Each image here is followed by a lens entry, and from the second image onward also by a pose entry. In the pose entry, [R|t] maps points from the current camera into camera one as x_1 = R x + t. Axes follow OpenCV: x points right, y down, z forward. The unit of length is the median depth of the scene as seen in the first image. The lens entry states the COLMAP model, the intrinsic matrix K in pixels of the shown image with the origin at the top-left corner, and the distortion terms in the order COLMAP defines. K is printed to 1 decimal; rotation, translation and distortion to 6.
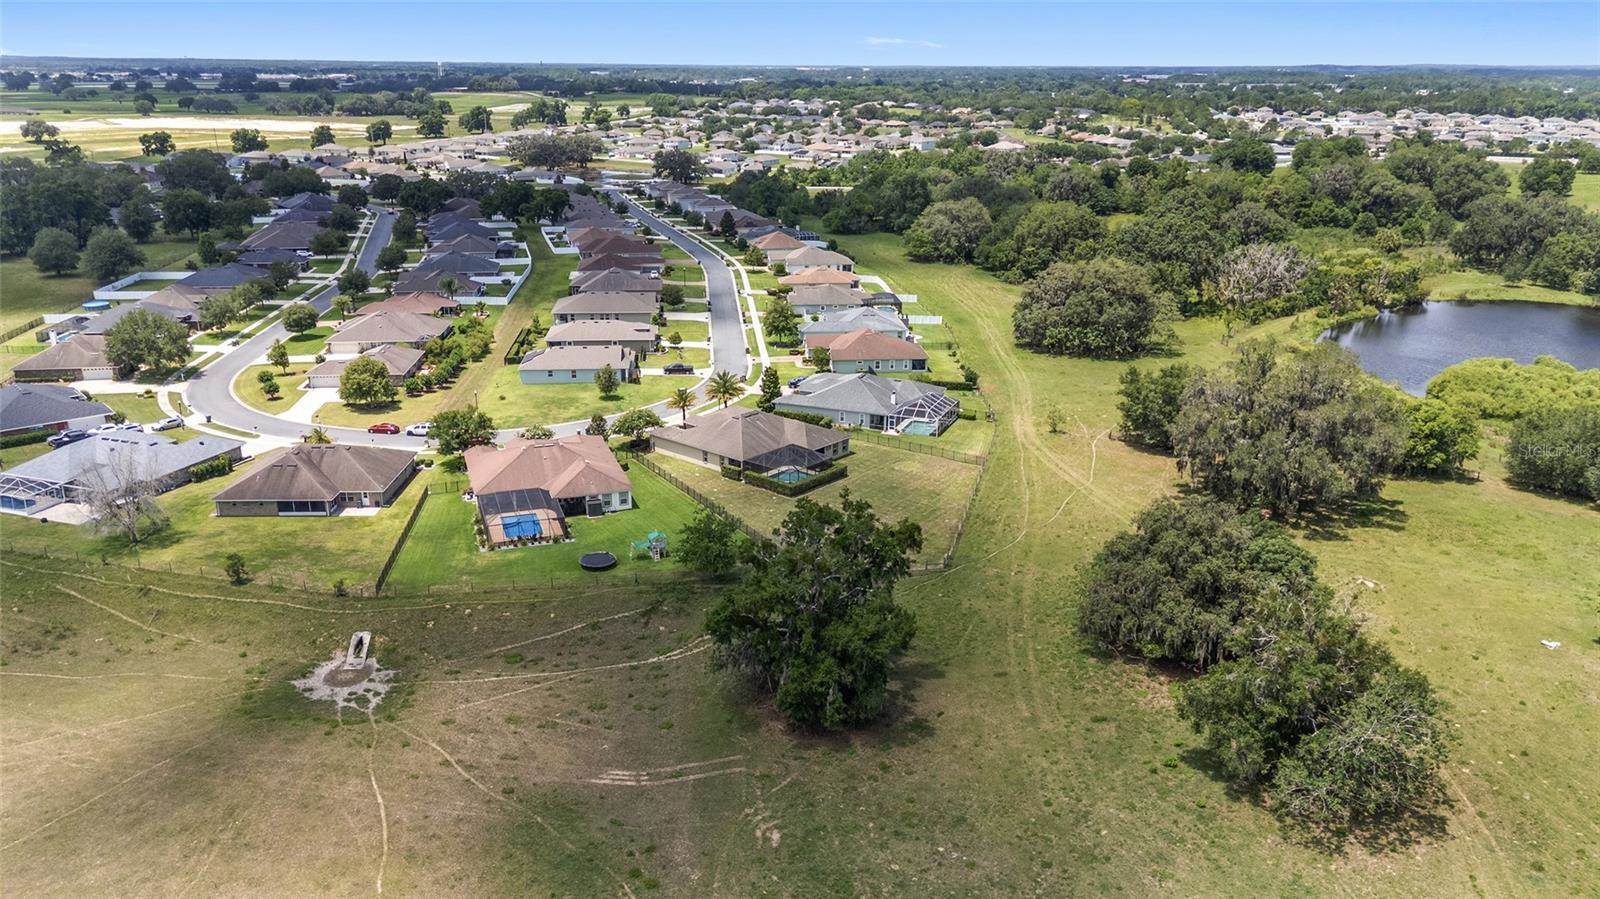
lens RADIAL K [[1178.2, 0, 800.0], [0, 1178.2, 449.5], [0, 0, 1]] dist [0.075486, -0.084034]
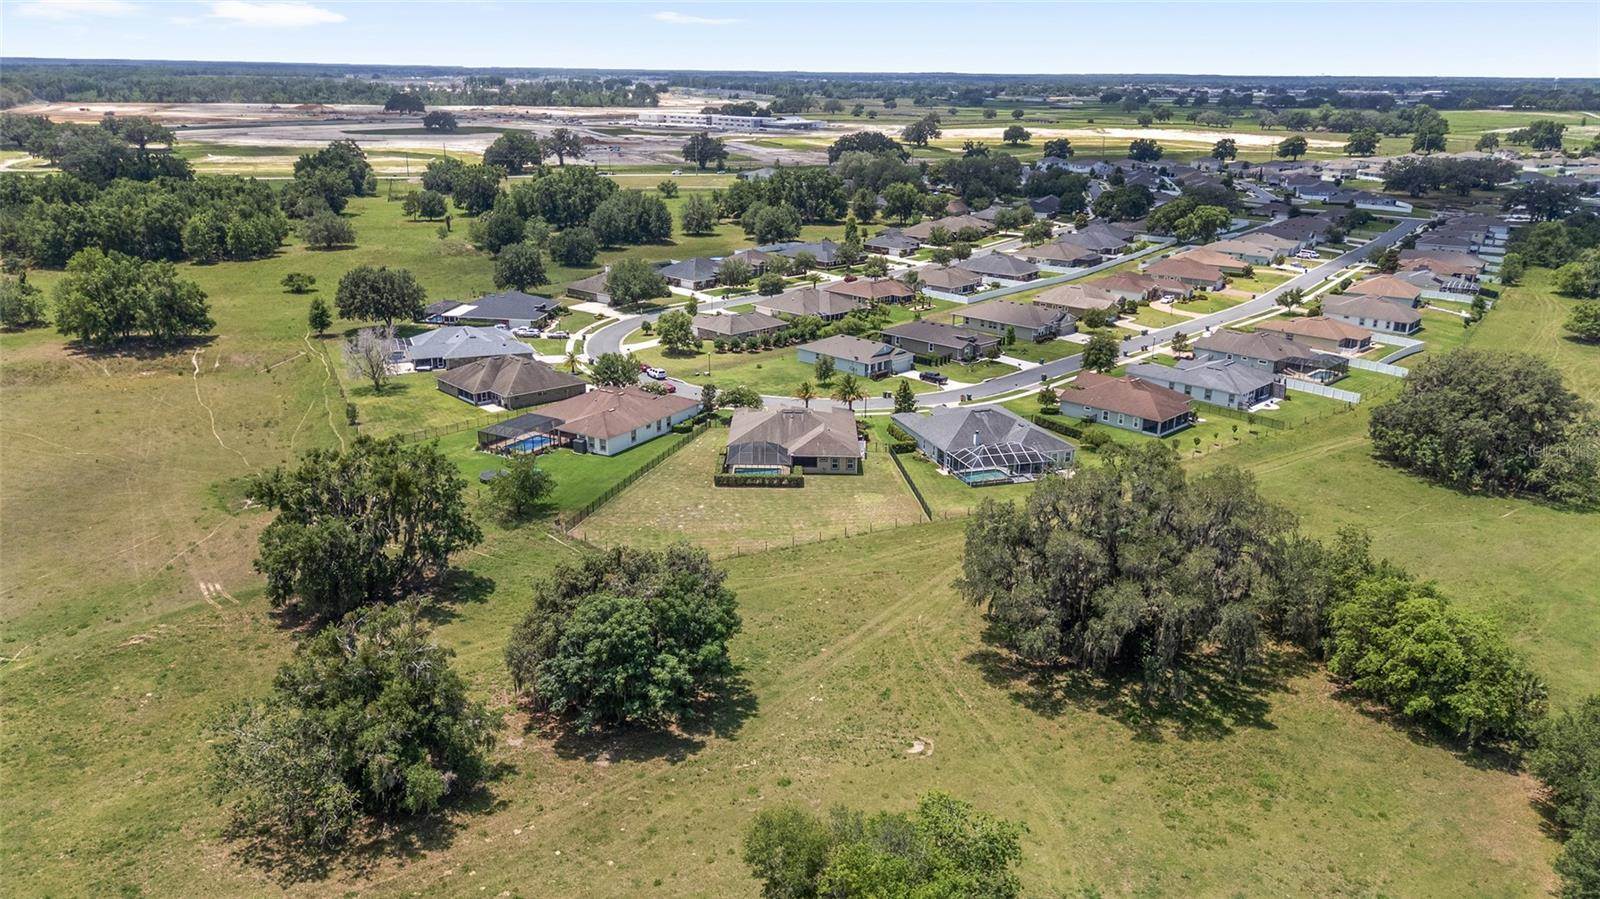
lens RADIAL K [[1178.2, 0, 800.0], [0, 1178.2, 449.5], [0, 0, 1]] dist [0.075486, -0.084034]
pose [[0.649487, 0.234421, -0.723335, 0.693812], [-0.243565, 0.965305, 0.094141, -0.093963], [0.720307, 0.115035, 0.684050, 0.302894]]
